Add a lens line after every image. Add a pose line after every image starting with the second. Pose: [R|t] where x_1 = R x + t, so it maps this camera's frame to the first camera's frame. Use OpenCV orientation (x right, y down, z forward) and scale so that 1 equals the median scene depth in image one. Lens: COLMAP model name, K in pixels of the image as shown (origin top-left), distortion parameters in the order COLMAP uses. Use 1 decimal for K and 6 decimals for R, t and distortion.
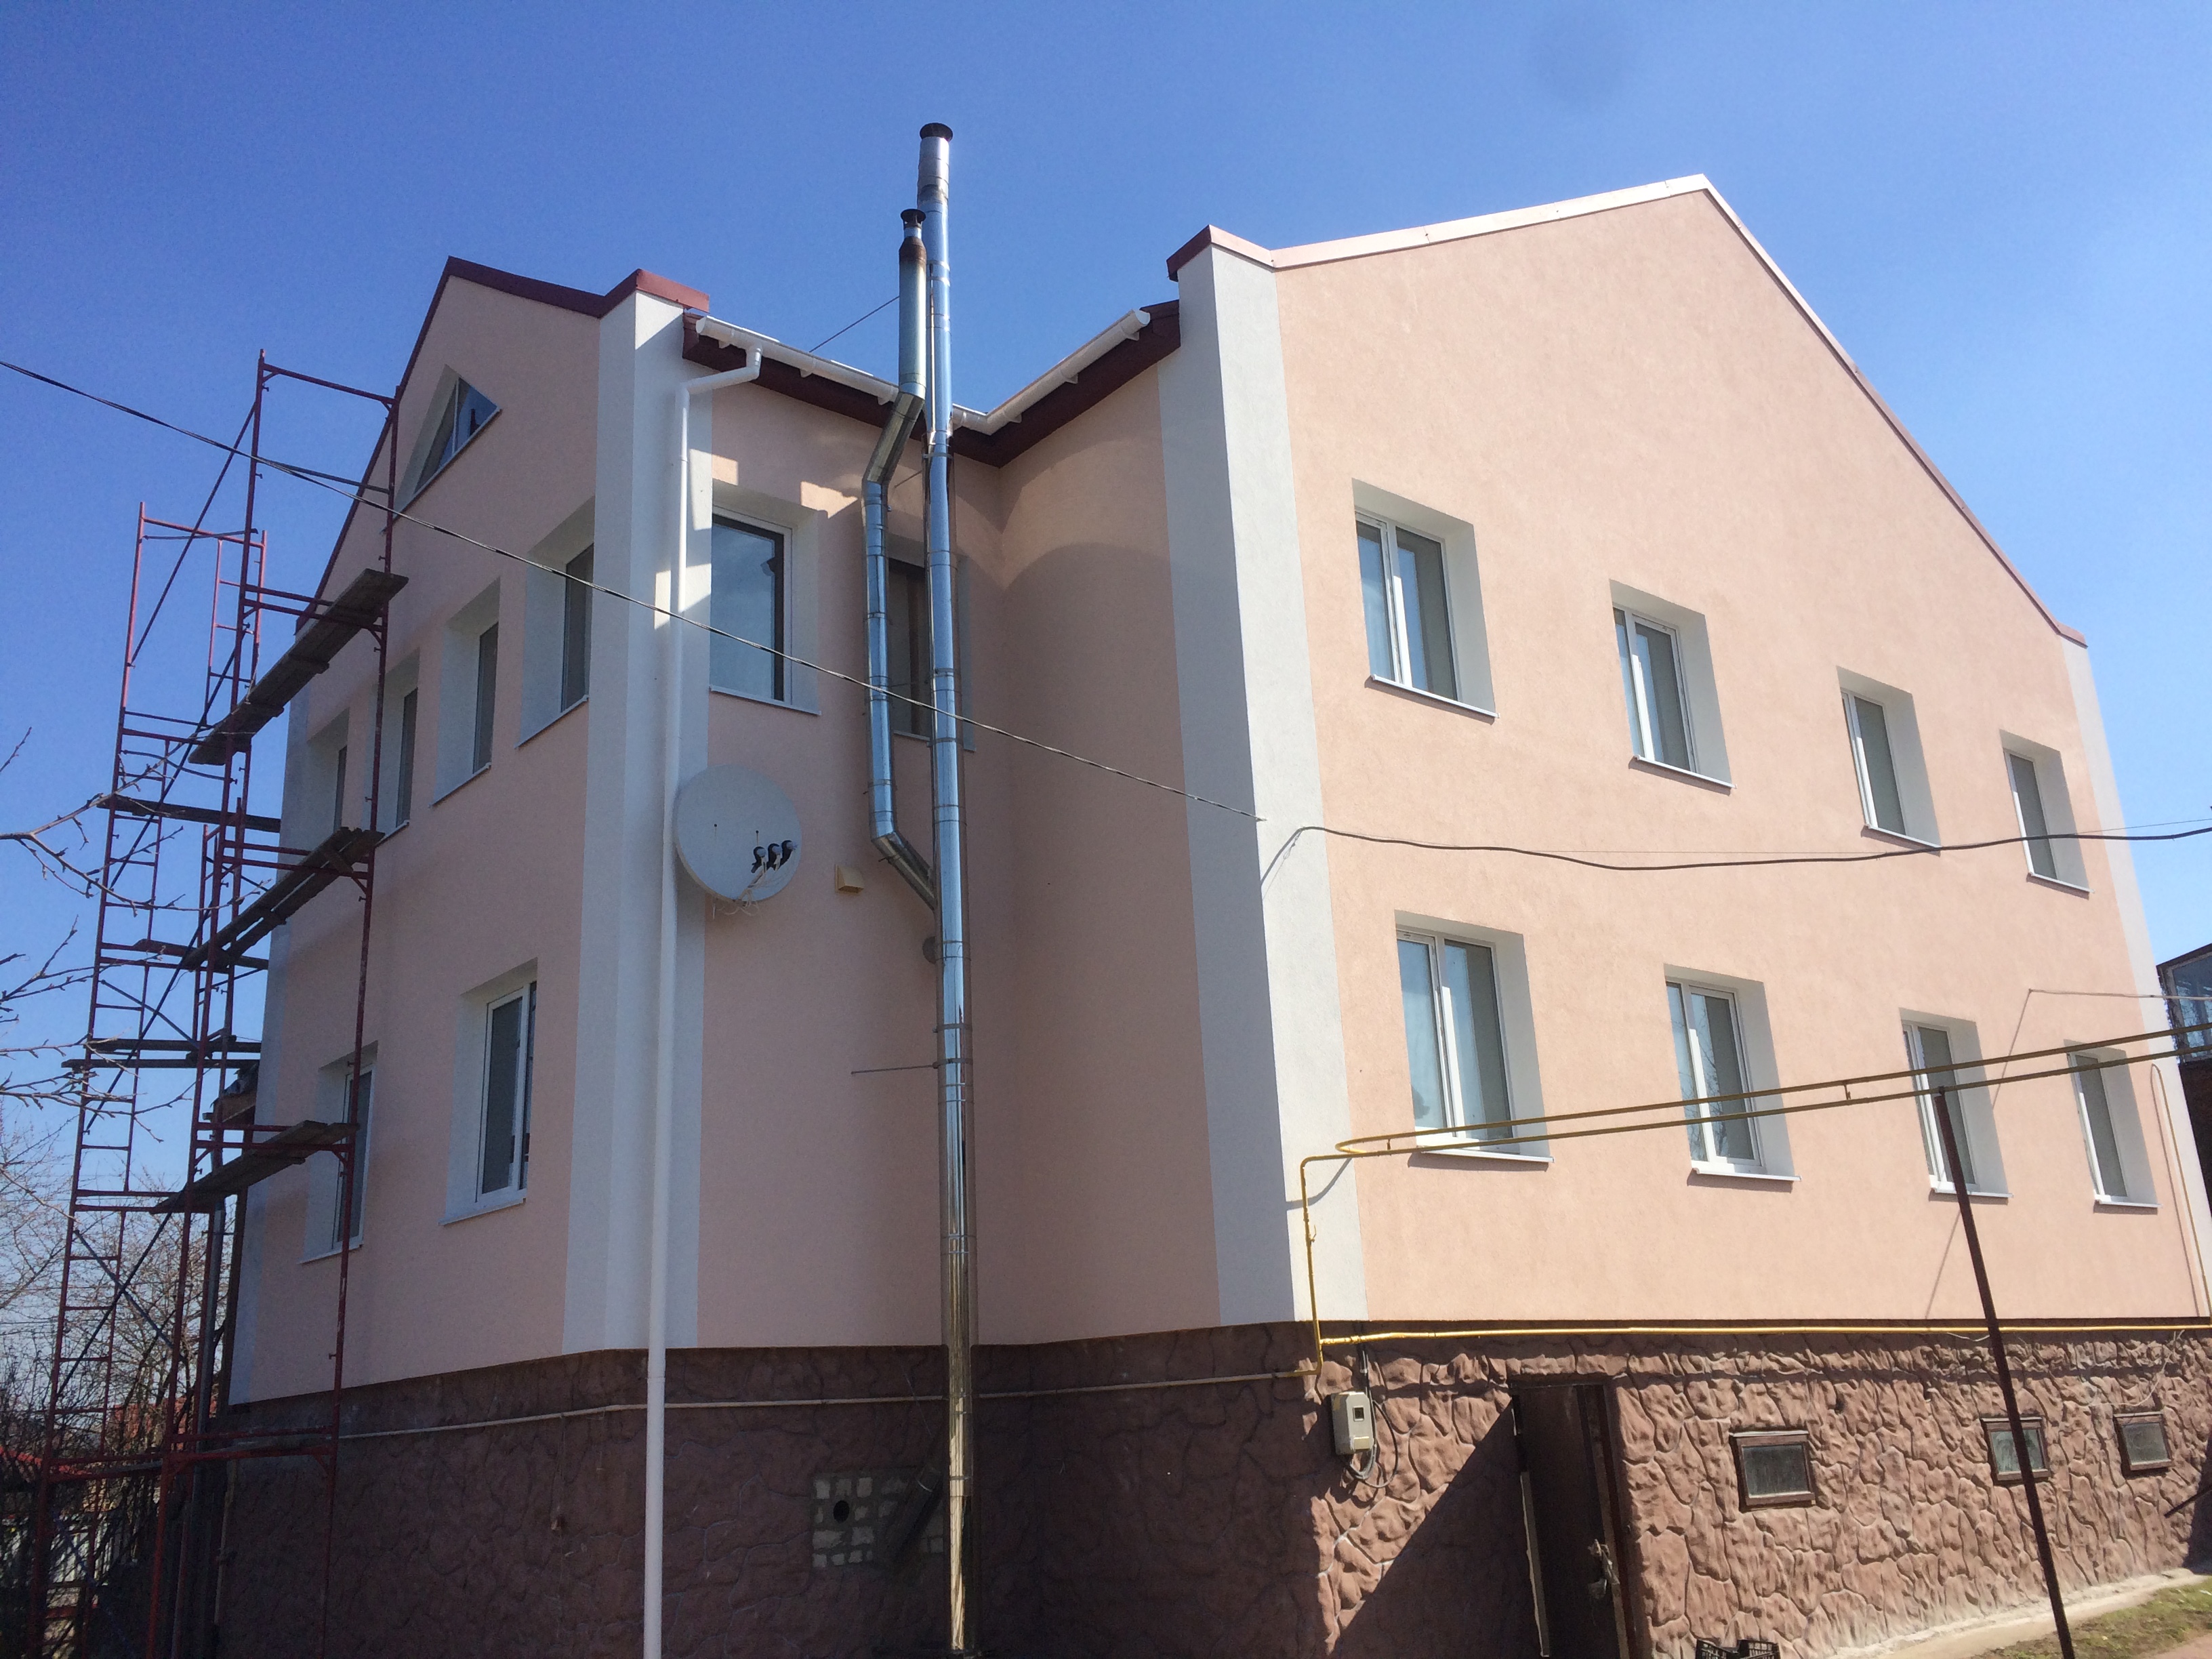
lens RADIAL K [[1896.2, 0, 1100.7], [0, 1896.2, 852.9], [0, 0, 1]] dist [0.091105, -0.106904]
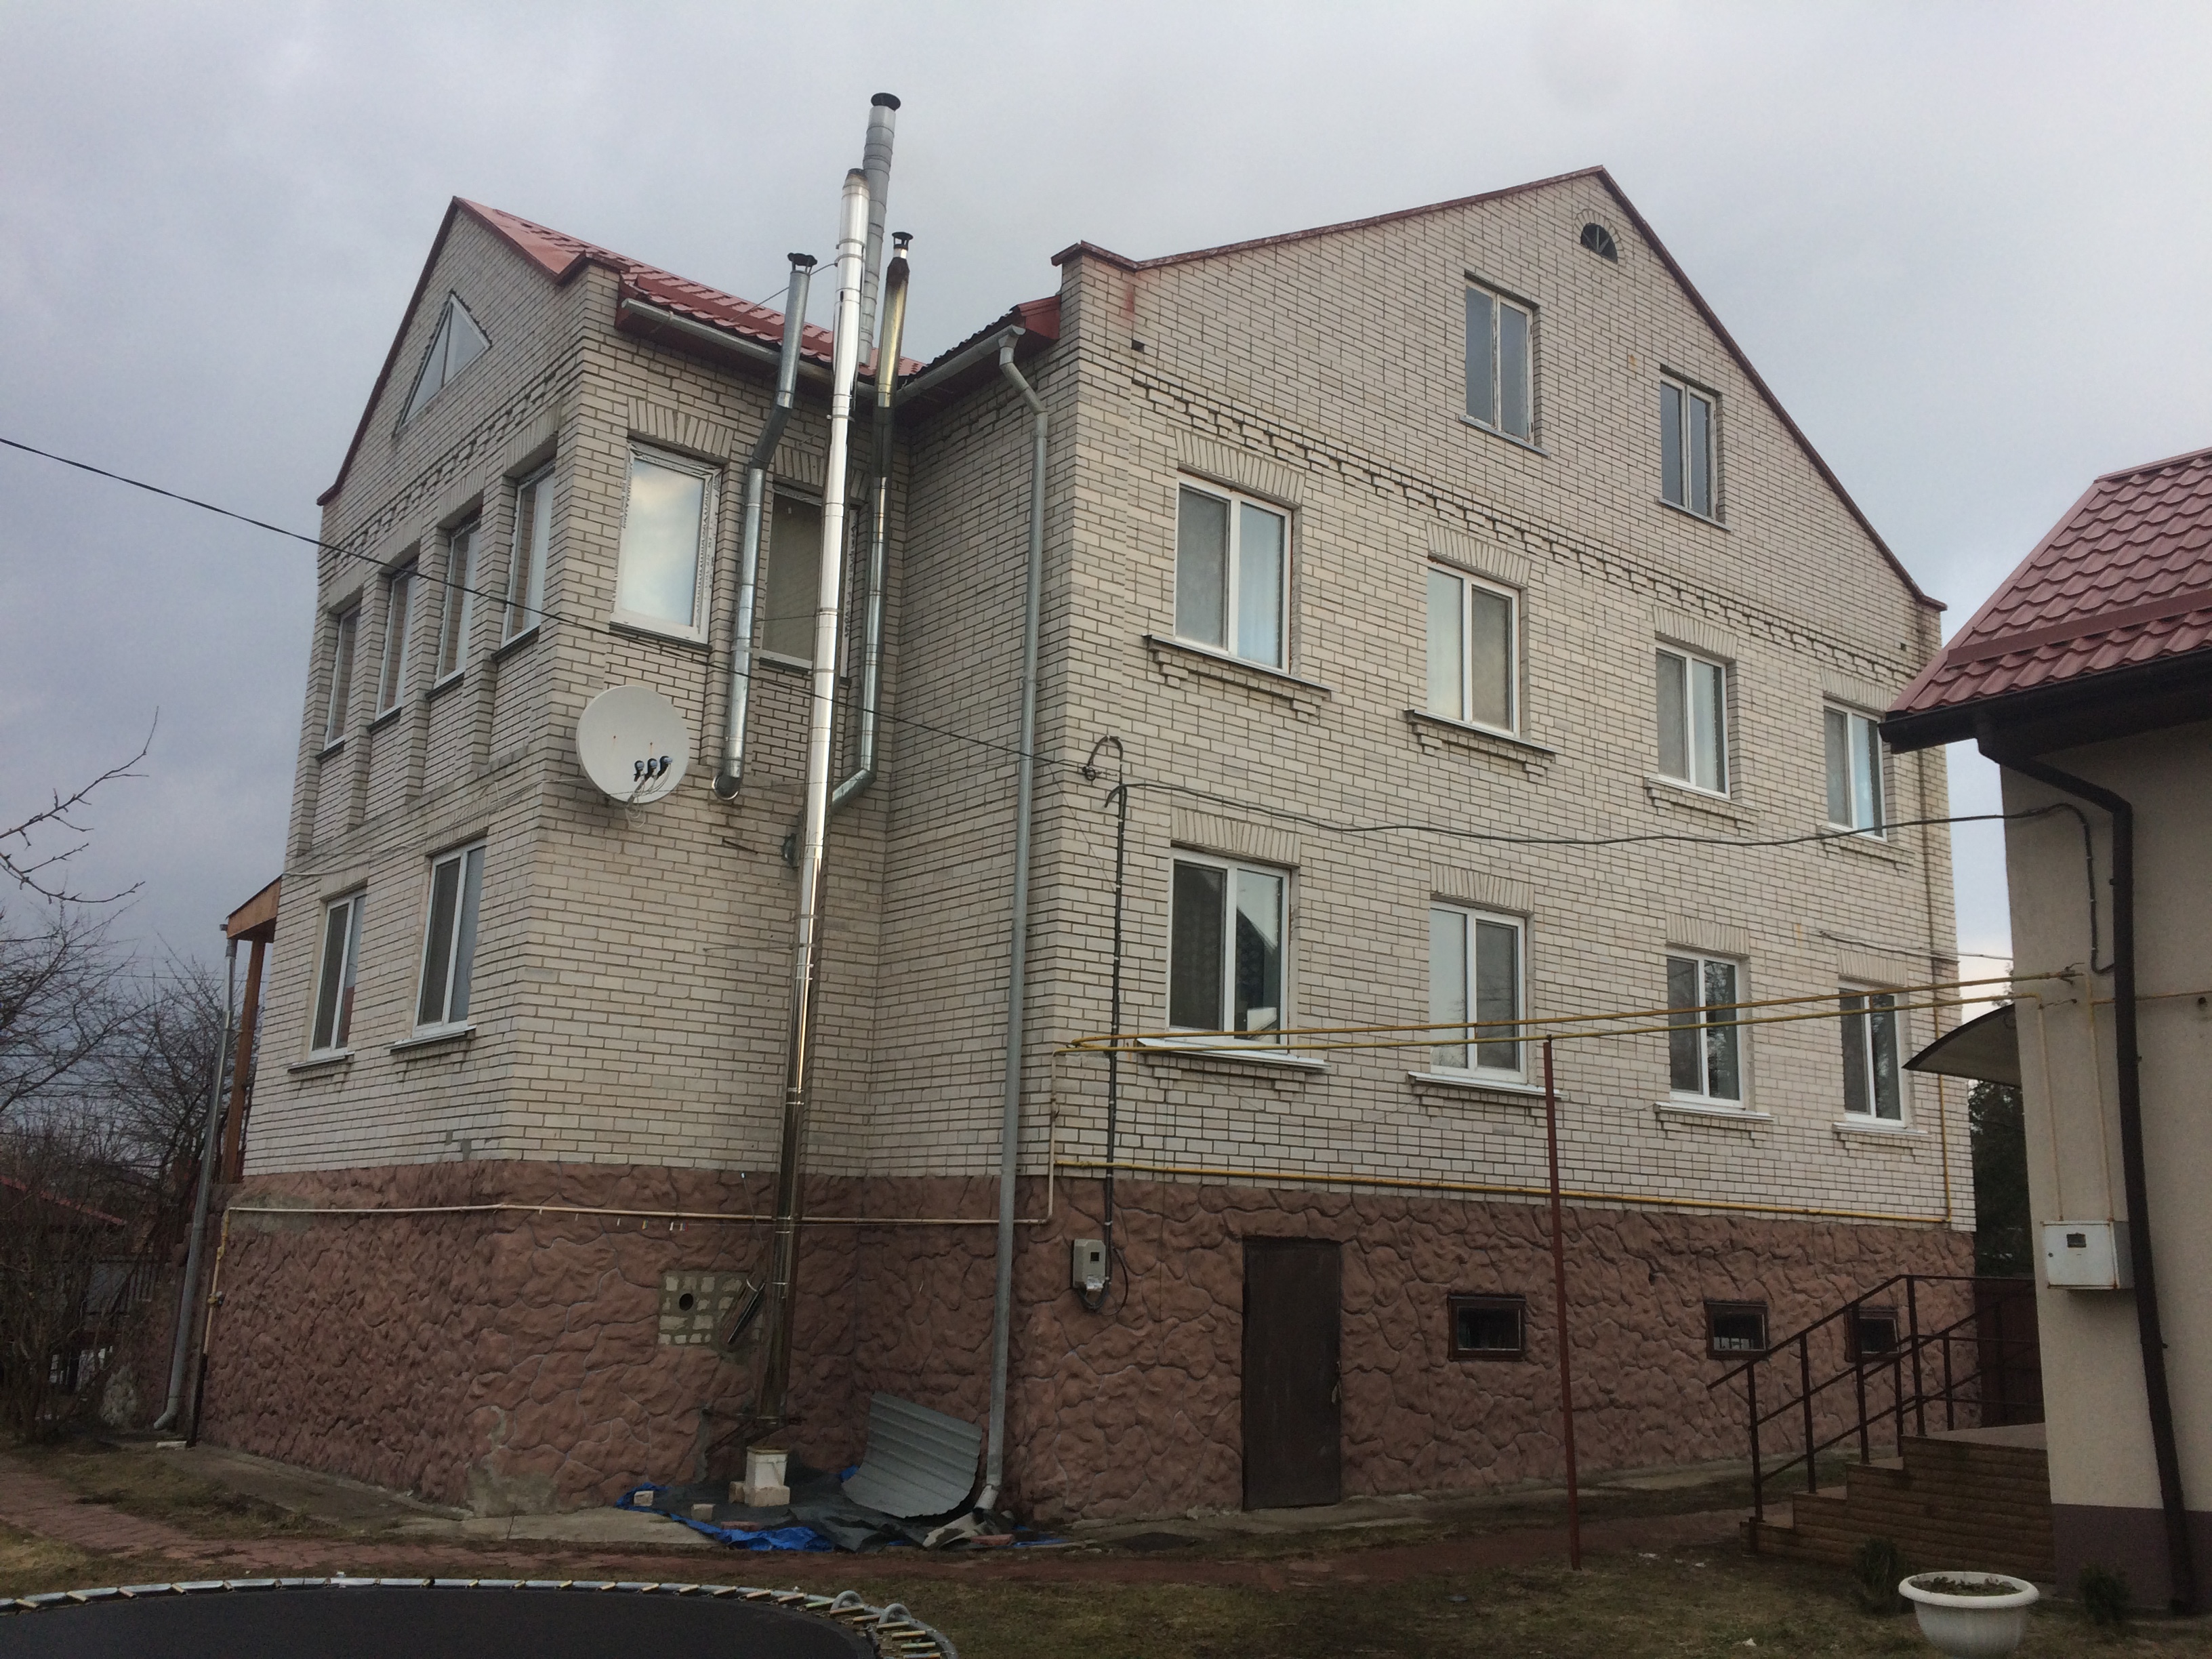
lens RADIAL K [[1896.2, 0, 1086.9], [0, 1896.2, 833.6], [0, 0, 1]] dist [0.091105, -0.106904]
pose [[0.996792, 0.069528, -0.039641, 0.132518], [-0.066312, 0.994795, 0.077361, -0.061339], [0.044814, -0.074484, 0.996215, -0.172275]]
